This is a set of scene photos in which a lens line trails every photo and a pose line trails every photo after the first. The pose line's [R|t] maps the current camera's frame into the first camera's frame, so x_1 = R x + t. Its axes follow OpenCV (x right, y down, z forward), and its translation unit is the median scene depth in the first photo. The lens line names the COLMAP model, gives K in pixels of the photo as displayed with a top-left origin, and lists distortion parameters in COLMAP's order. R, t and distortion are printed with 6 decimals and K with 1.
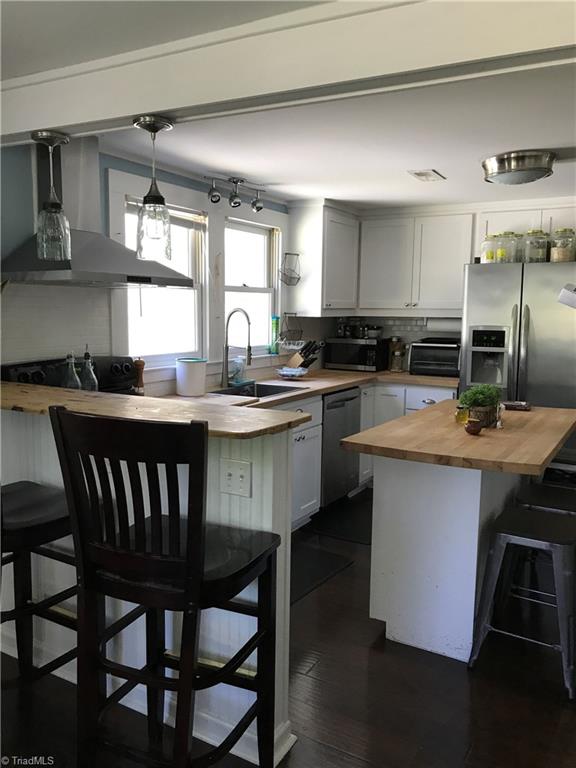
lens RADIAL K [[631.3, 0, 288.1], [0, 631.3, 385.2], [0, 0, 1]] dist [-0.004384, -0.036657]
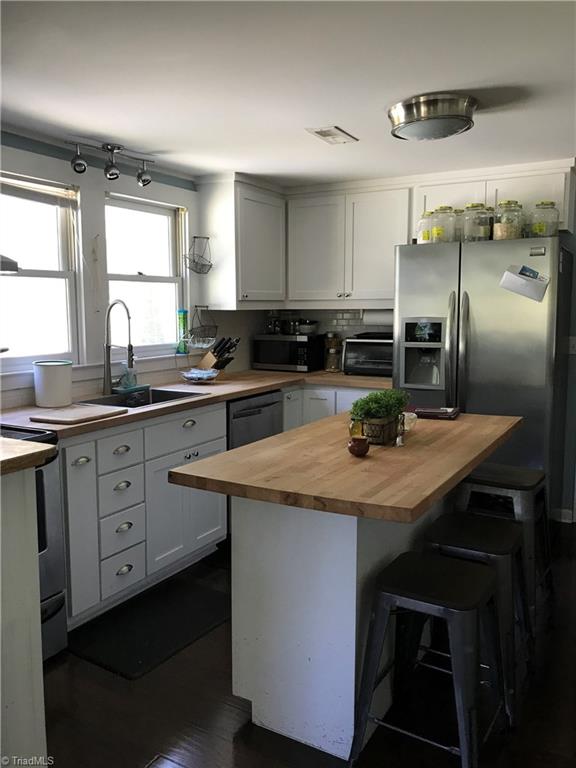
lens RADIAL K [[631.3, 0, 289.6], [0, 631.3, 385.8], [0, 0, 1]] dist [-0.004384, -0.036657]
pose [[0.999802, -0.016545, 0.011068, 0.132847], [0.016512, 0.999859, 0.003079, -0.006946], [-0.011117, -0.002896, 0.999934, 0.156121]]
